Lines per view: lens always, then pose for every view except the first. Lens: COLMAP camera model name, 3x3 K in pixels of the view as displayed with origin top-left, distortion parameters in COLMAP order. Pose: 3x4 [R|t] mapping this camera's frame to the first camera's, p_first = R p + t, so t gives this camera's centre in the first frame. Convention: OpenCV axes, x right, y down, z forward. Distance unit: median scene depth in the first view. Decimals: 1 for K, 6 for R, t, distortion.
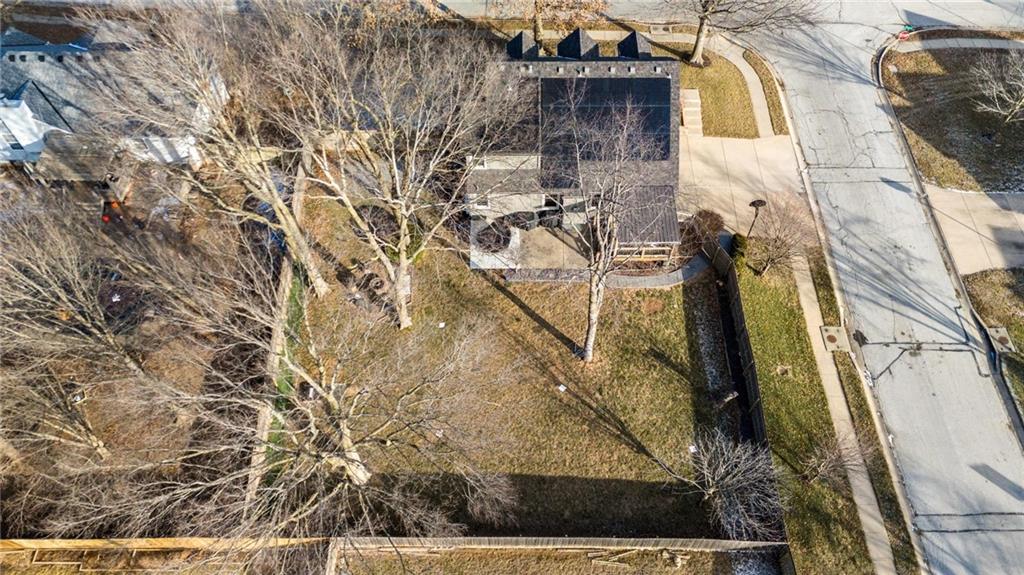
lens RADIAL K [[742.7, 0, 512.0], [0, 742.7, 287.5], [0, 0, 1]] dist [0.078618, -0.049403]
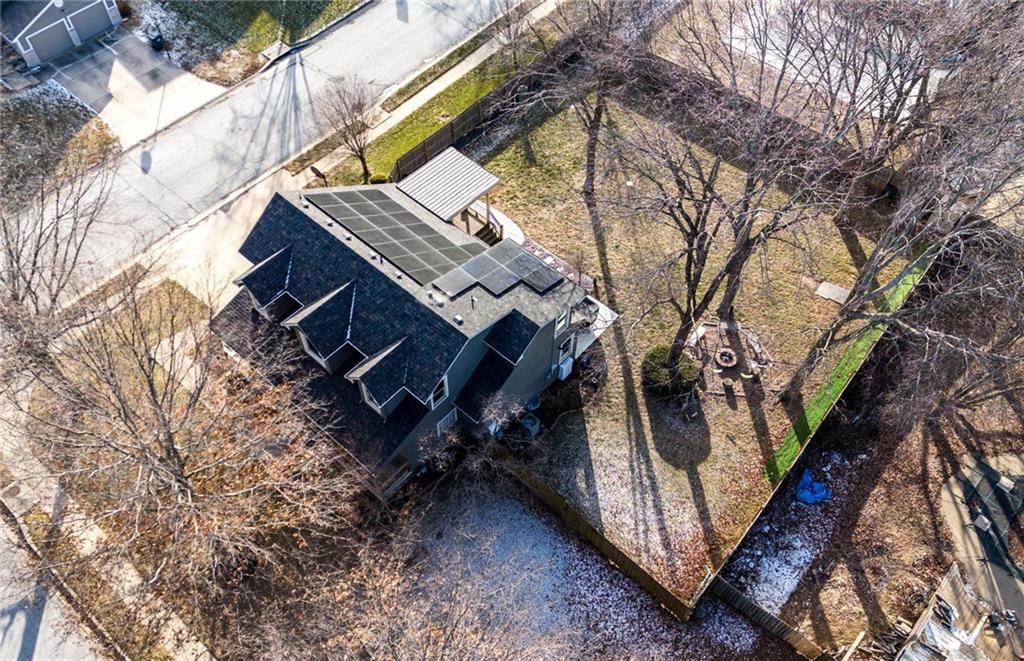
lens RADIAL K [[855.5, 0, 512.0], [0, 855.5, 330.5], [0, 0, 1]] dist [0.054662, 0.001371]
pose [[-0.749708, -0.548221, 0.370665, -0.333582], [0.539803, -0.182593, 0.821749, -0.889134], [-0.382819, 0.816158, 0.432823, 0.655882]]
